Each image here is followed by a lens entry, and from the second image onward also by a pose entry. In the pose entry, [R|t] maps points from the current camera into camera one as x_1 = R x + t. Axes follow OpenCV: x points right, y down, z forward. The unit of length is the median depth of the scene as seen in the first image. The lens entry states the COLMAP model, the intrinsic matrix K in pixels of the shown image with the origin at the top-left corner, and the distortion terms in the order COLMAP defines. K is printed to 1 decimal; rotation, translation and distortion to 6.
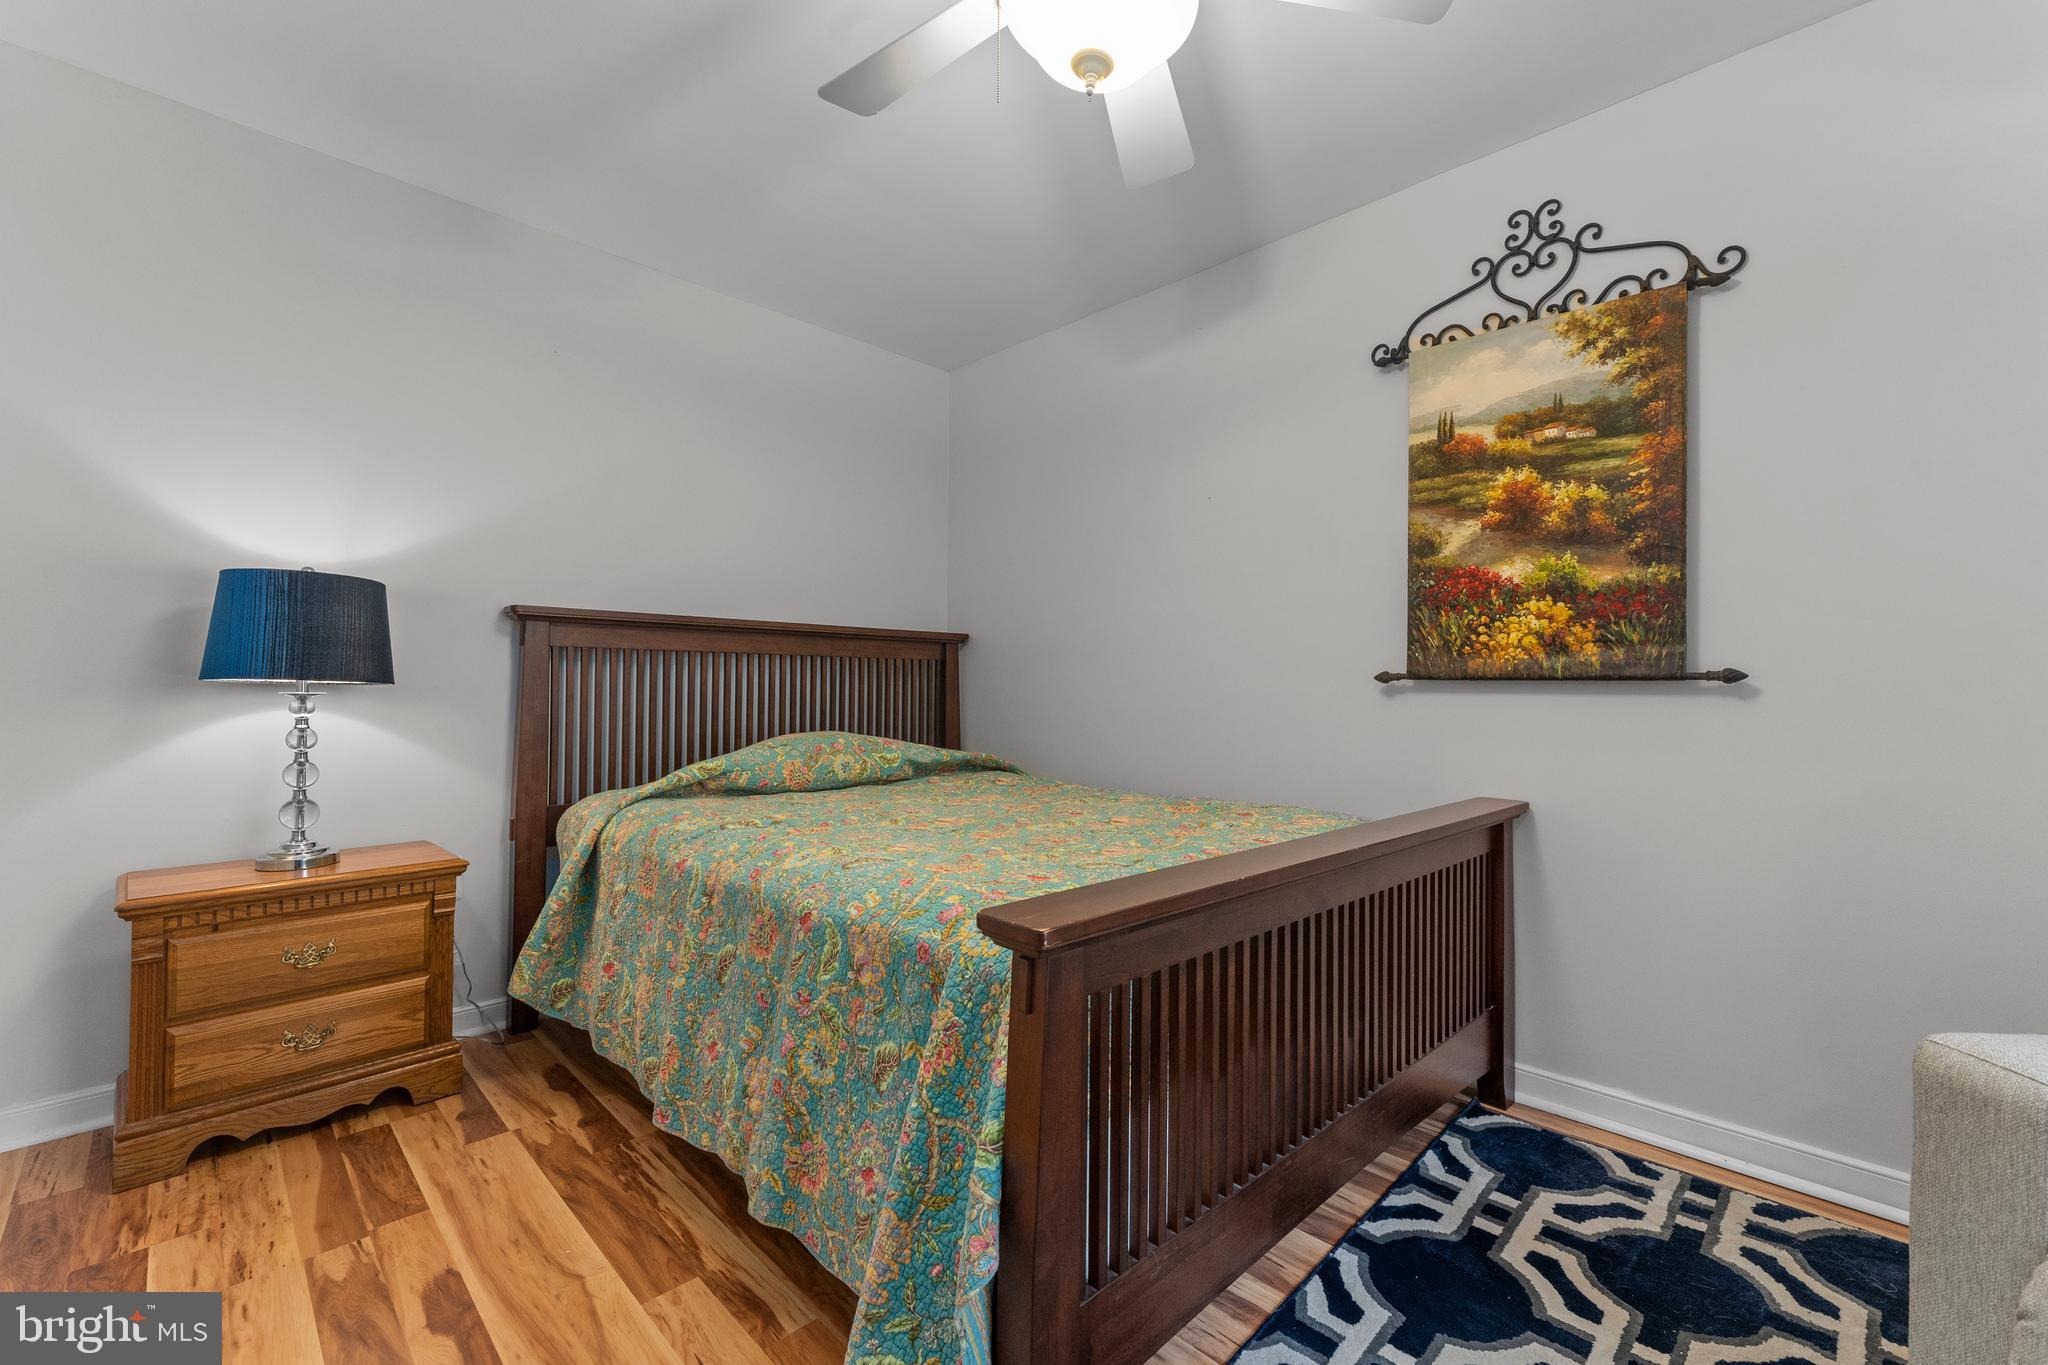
lens RADIAL K [[864.0, 0, 1024.0], [0, 864.0, 682.5], [0, 0, 1]] dist [-0.000192, -0.000321]
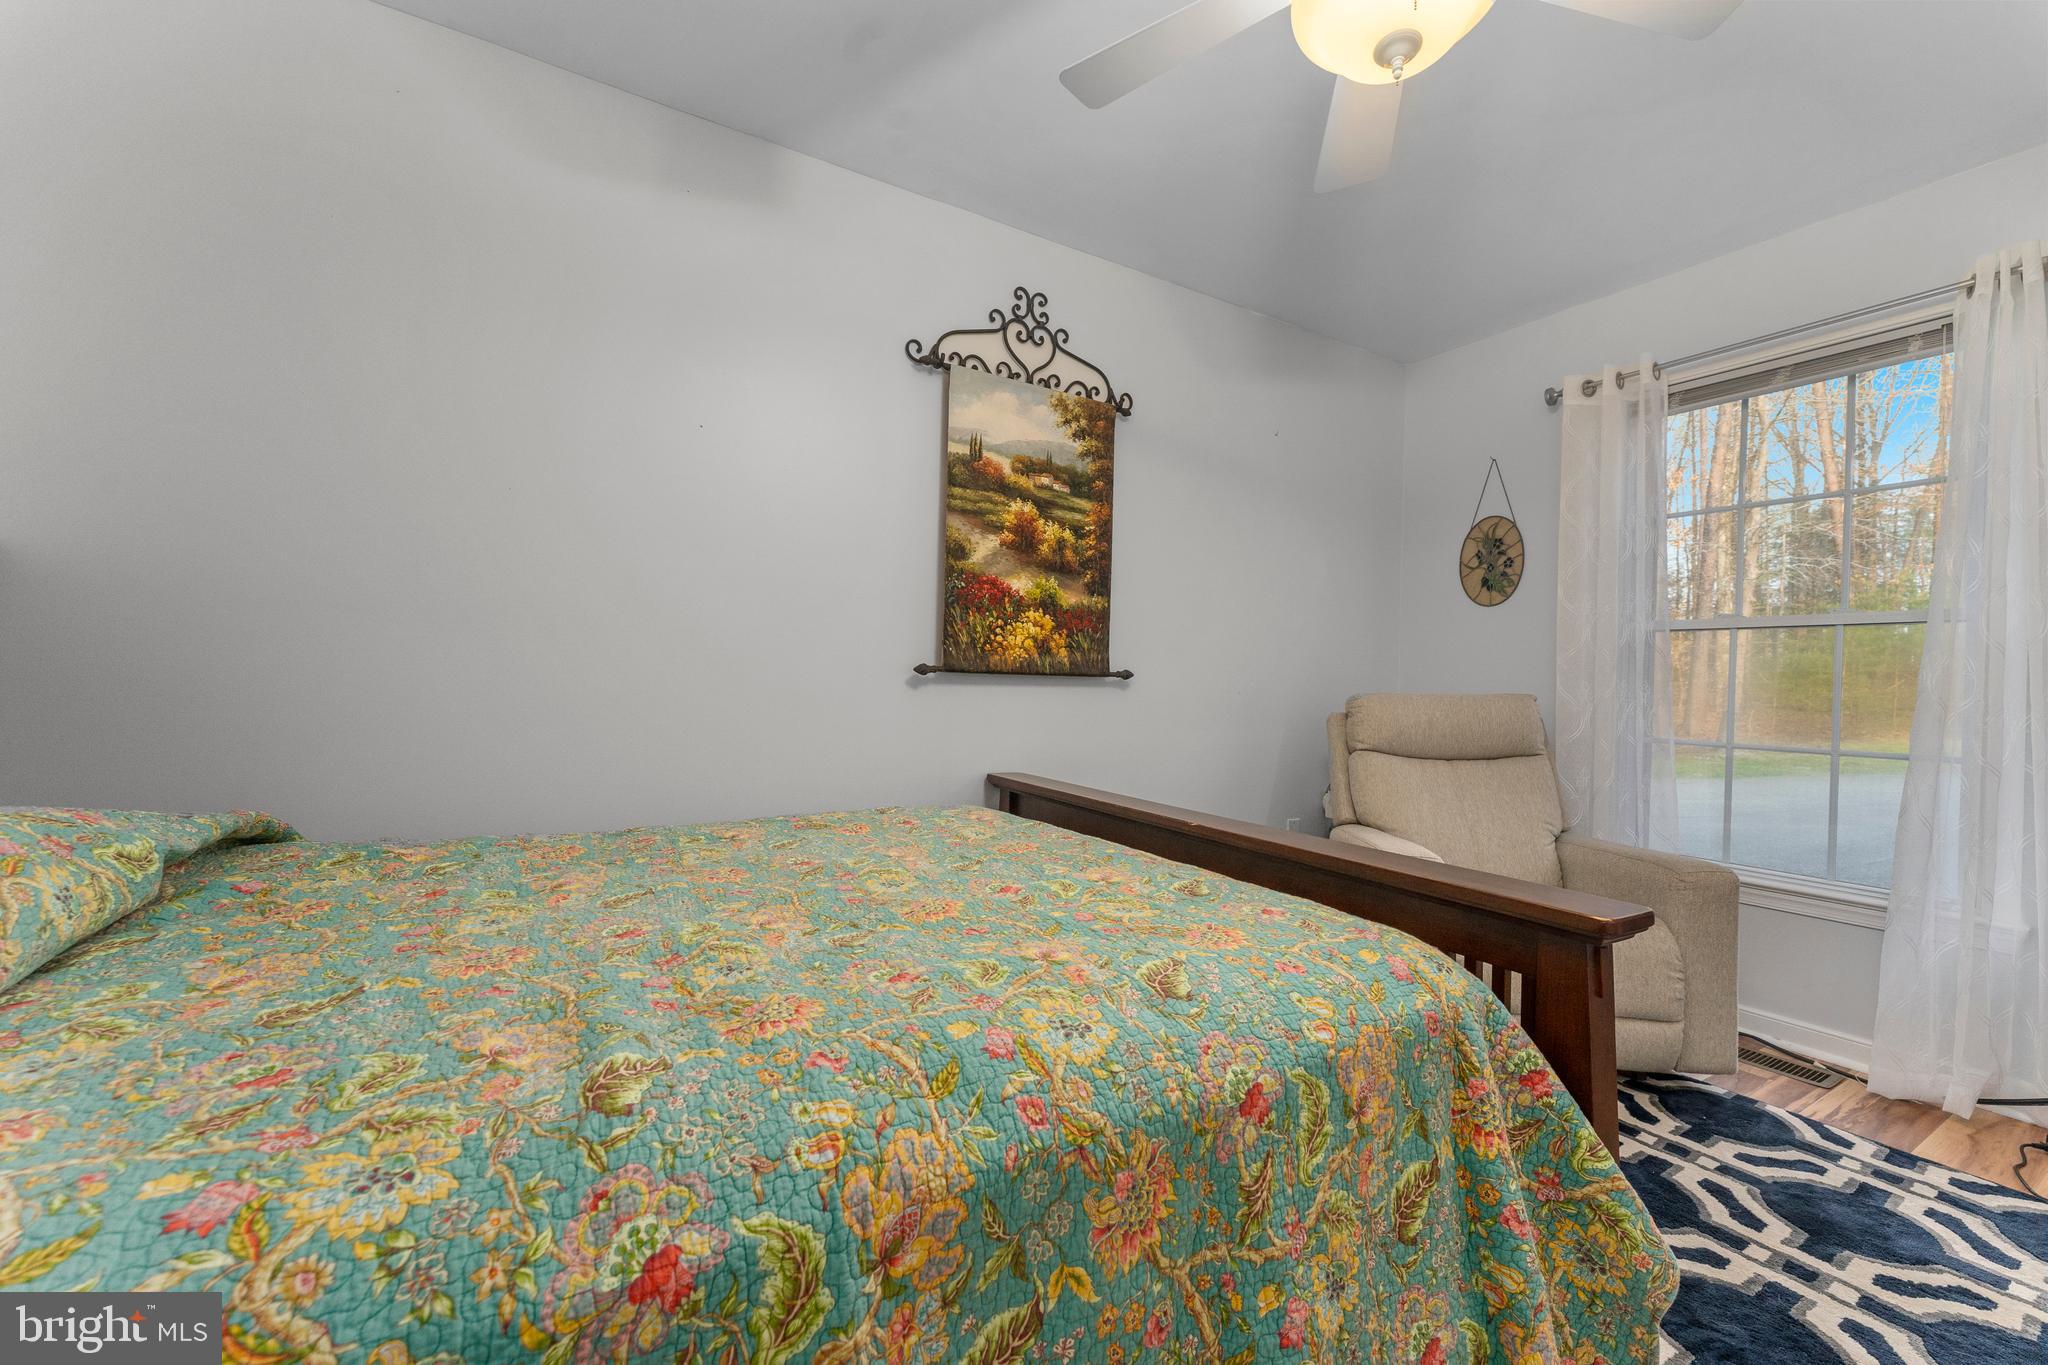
lens RADIAL K [[838.9, 0, 1017.7], [0, 838.9, 687.2], [0, 0, 1]] dist [0.001841, -0.000168]
pose [[0.221948, -0.010625, 0.975001, -0.602136], [-0.025994, 0.999521, 0.016810, -0.004813], [-0.974712, -0.029075, 0.221565, 0.752449]]
